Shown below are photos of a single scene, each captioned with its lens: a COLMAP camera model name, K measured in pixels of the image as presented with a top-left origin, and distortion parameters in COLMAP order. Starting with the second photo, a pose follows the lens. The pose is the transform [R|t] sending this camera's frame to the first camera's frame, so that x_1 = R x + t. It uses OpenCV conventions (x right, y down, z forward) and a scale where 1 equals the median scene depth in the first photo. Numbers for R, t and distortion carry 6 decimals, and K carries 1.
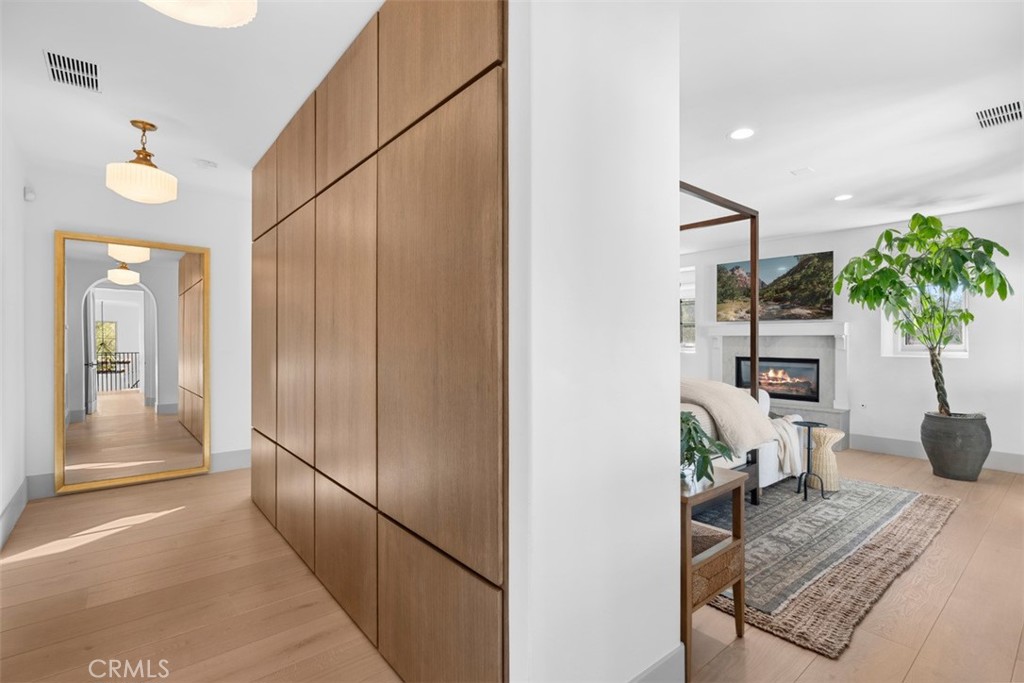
lens RADIAL K [[472.3, 0, 510.2], [0, 472.3, 333.8], [0, 0, 1]] dist [0.012273, 0.001240]
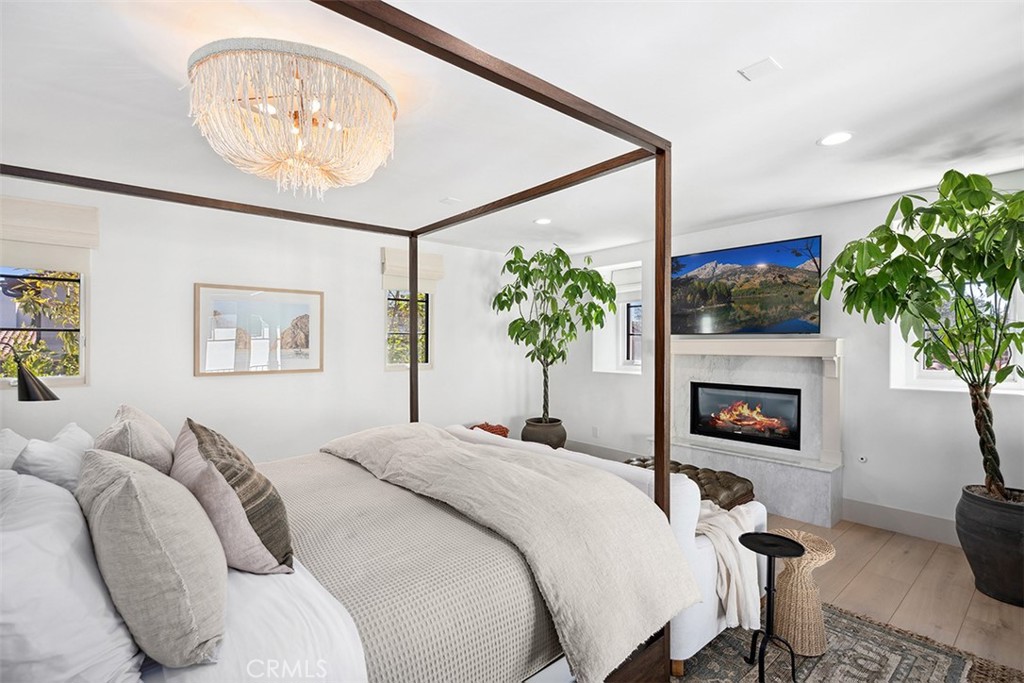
lens RADIAL K [[472.3, 0, 510.8], [0, 472.3, 345.7], [0, 0, 1]] dist [0.012273, 0.001240]
pose [[0.999911, -0.008892, 0.009981, 0.265558], [0.008645, 0.999662, 0.024507, -0.040688], [-0.010195, -0.024418, 0.999650, 0.374970]]
